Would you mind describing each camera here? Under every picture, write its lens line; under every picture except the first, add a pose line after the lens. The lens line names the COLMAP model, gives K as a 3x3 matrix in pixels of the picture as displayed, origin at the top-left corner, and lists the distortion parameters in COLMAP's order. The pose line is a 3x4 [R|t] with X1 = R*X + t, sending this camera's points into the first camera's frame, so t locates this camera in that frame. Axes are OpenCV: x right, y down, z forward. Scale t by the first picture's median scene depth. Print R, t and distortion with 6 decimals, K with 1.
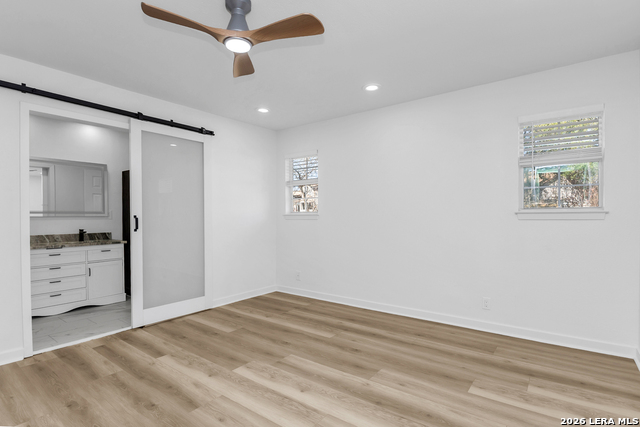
lens RADIAL K [[324.7, 0, 320.0], [0, 324.7, 213.5], [0, 0, 1]] dist [-0.002642, -0.000239]
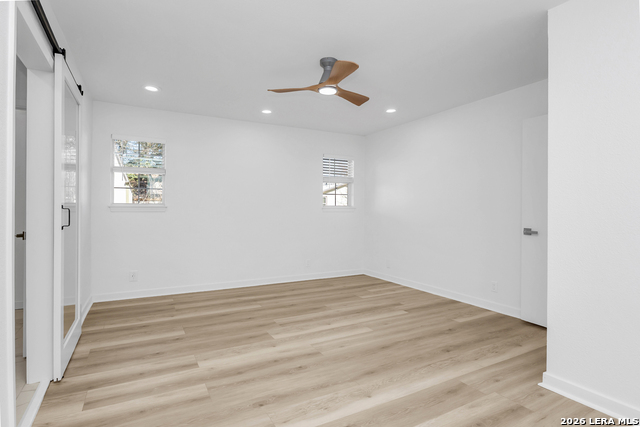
lens RADIAL K [[324.7, 0, 320.0], [0, 324.7, 213.5], [0, 0, 1]] dist [-0.002642, -0.000239]
pose [[0.411452, -0.000276, 0.911431, -1.108796], [-0.016761, 0.999829, 0.007870, 0.015962], [-0.911277, -0.018515, 0.411377, 0.326819]]
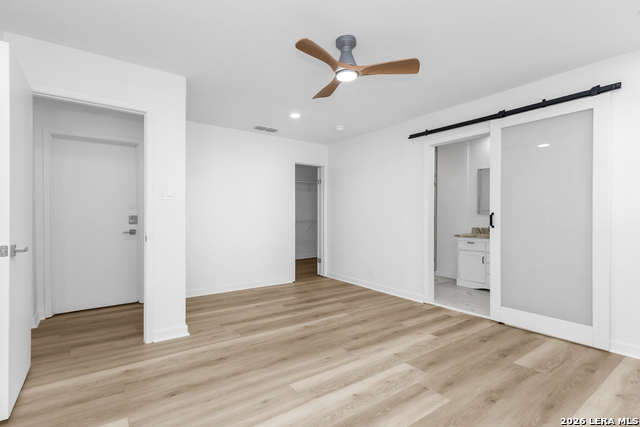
lens RADIAL K [[312.0, 0, 320.0], [0, 312.0, 213.5], [0, 0, 1]] dist [0.021026, -0.000120]
pose [[-0.286766, 0.000365, -0.958001, 0.668082], [0.011666, 0.999927, -0.003111, 0.005873], [0.957930, -0.012069, -0.286749, 0.899110]]
